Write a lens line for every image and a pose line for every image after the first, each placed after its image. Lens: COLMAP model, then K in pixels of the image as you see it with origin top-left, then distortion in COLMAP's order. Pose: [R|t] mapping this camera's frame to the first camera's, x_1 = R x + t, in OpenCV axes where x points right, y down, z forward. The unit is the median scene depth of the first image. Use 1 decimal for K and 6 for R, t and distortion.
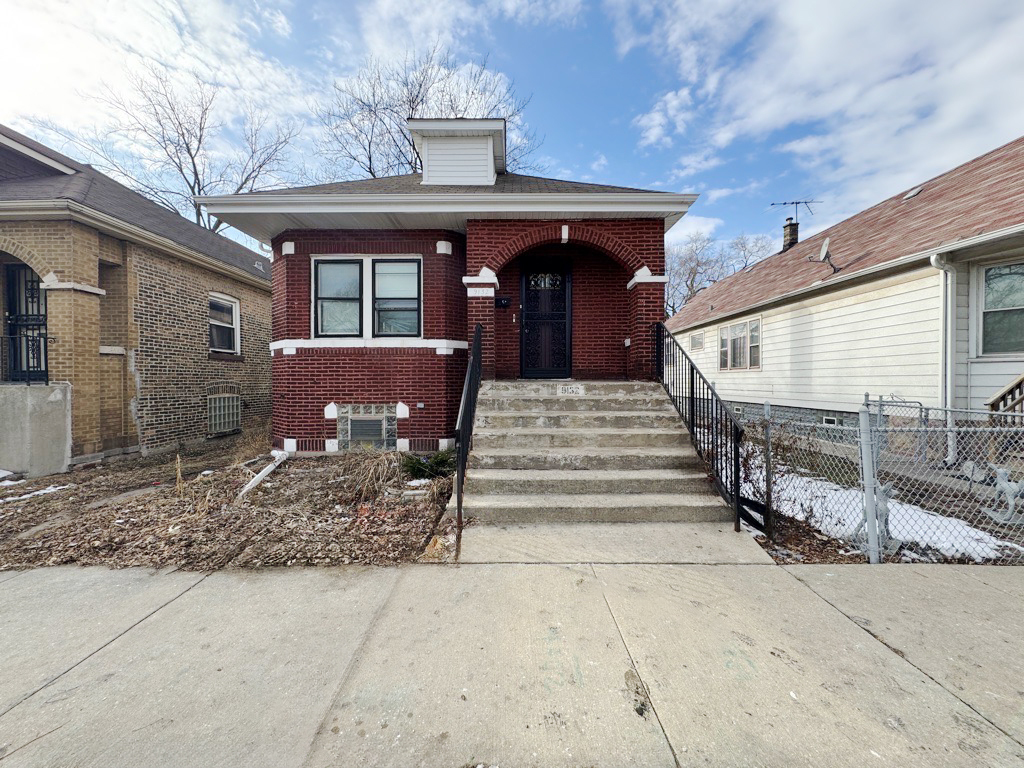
lens RADIAL K [[403.5, 0, 512.0], [0, 403.5, 384.0], [0, 0, 1]] dist [-0.000841, 0.000082]
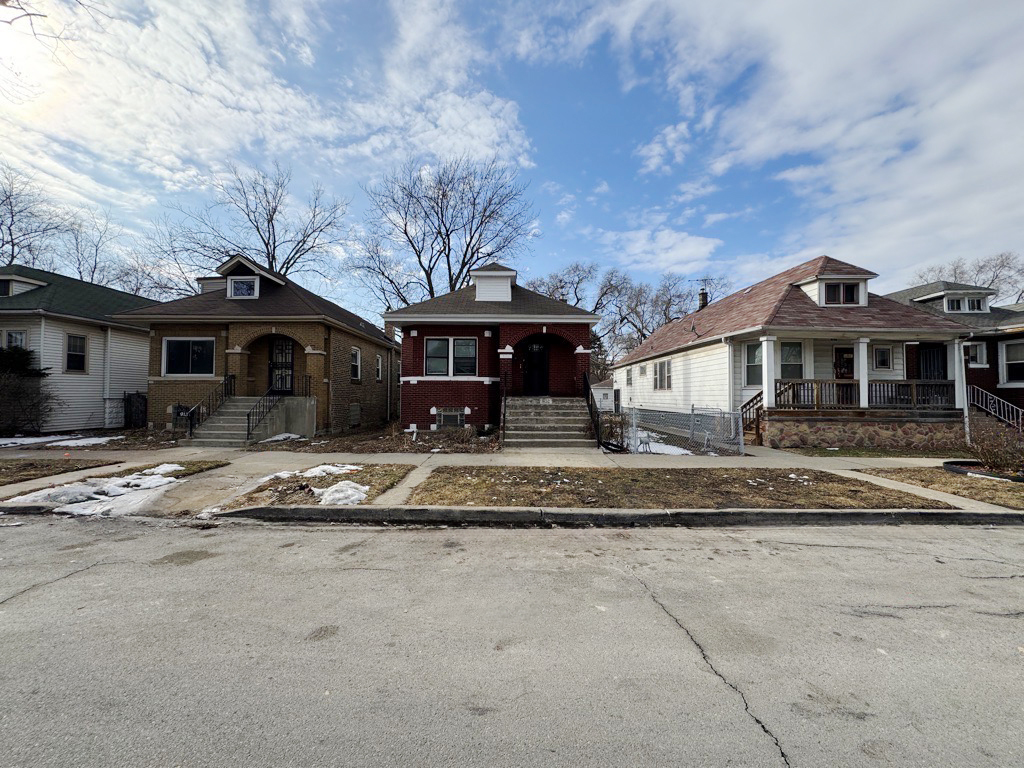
lens RADIAL K [[415.6, 0, 530.1], [0, 415.6, 385.4], [0, 0, 1]] dist [-0.000408, -0.000047]
pose [[0.999742, 0.007066, 0.021567, 0.005704], [-0.006417, 0.999529, -0.029997, -0.002761], [-0.021769, 0.029851, 0.999317, -1.156785]]
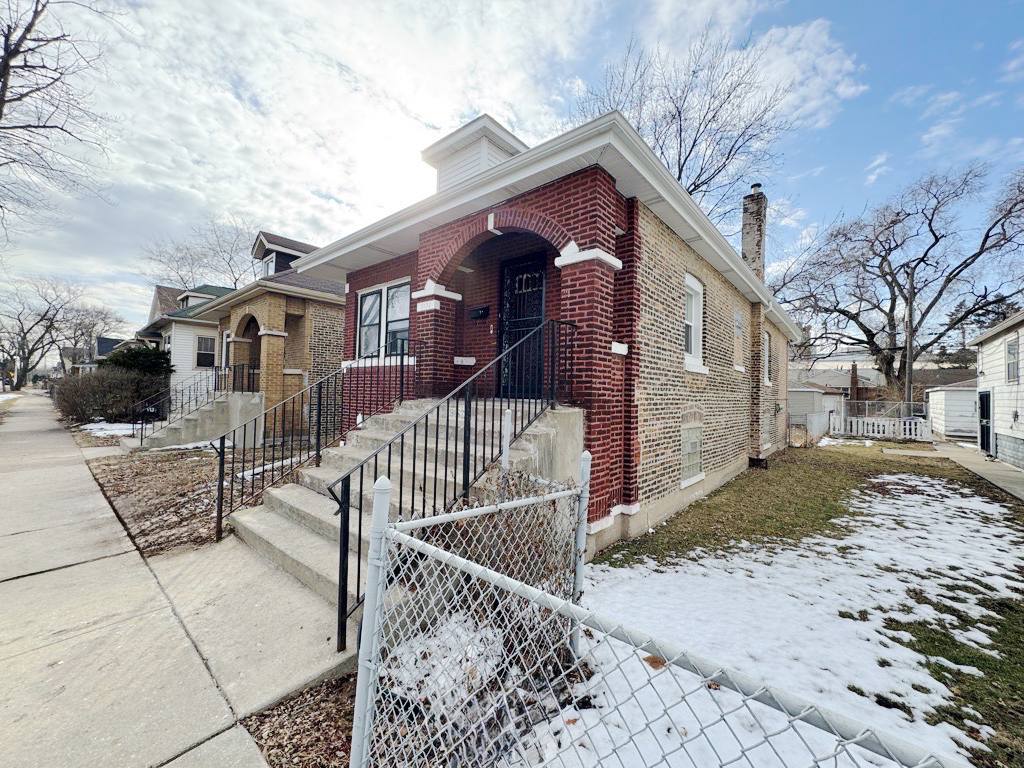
lens RADIAL K [[407.9, 0, 512.0], [0, 407.9, 384.0], [0, 0, 1]] dist [-0.000506, 0.022444]
pose [[0.759559, 0.006271, -0.650408, 0.655586], [-0.035953, 0.998830, -0.032355, -0.017618], [0.649444, 0.047960, 0.758895, 0.378526]]
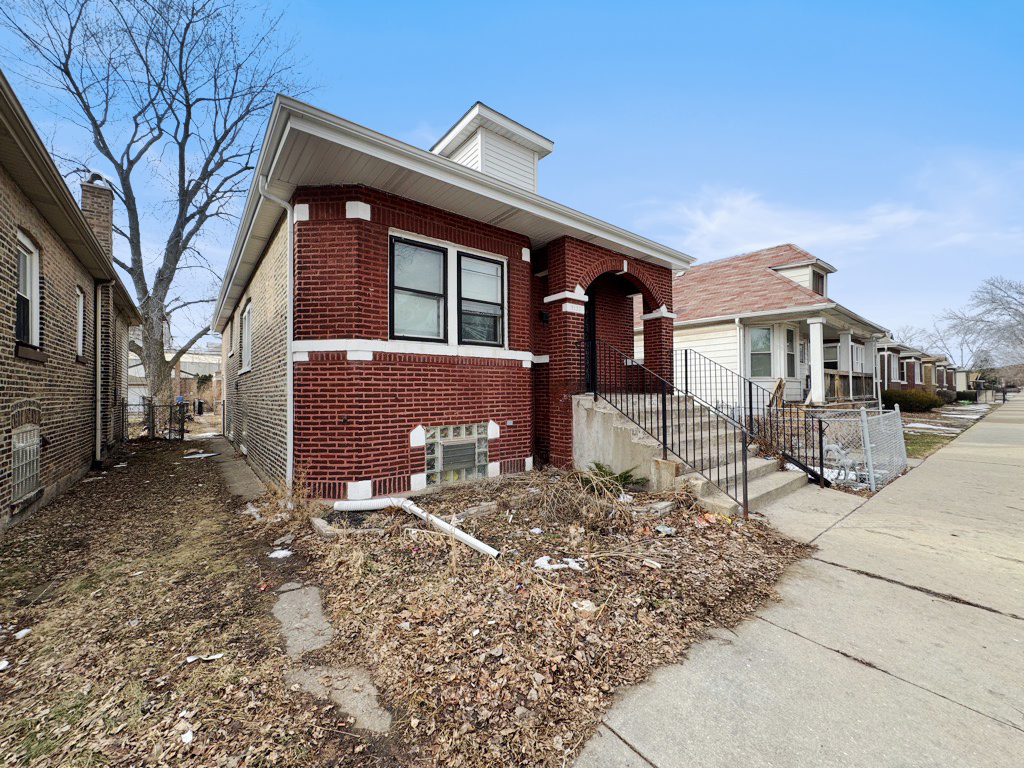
lens RADIAL K [[403.5, 0, 512.0], [0, 403.5, 384.0], [0, 0, 1]] dist [-0.000841, 0.000082]
pose [[0.780983, 0.006751, 0.624516, -0.779078], [0.012366, 0.999578, -0.026270, -0.010443], [-0.624430, 0.028239, 0.780570, 0.285350]]
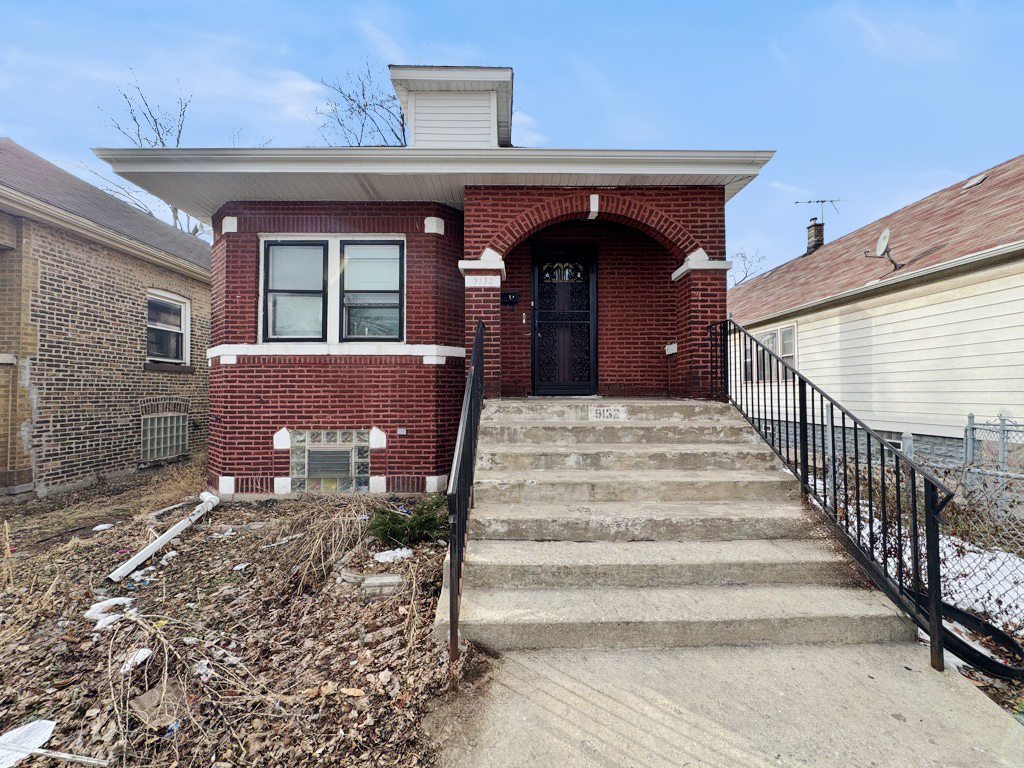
lens RADIAL K [[403.5, 0, 512.0], [0, 403.5, 384.0], [0, 0, 1]] dist [-0.000841, 0.000082]
pose [[0.999874, 0.000549, 0.015896, -0.032223], [-0.000069, 0.999545, -0.030173, -0.013138], [-0.015905, 0.030168, 0.999418, 0.236415]]
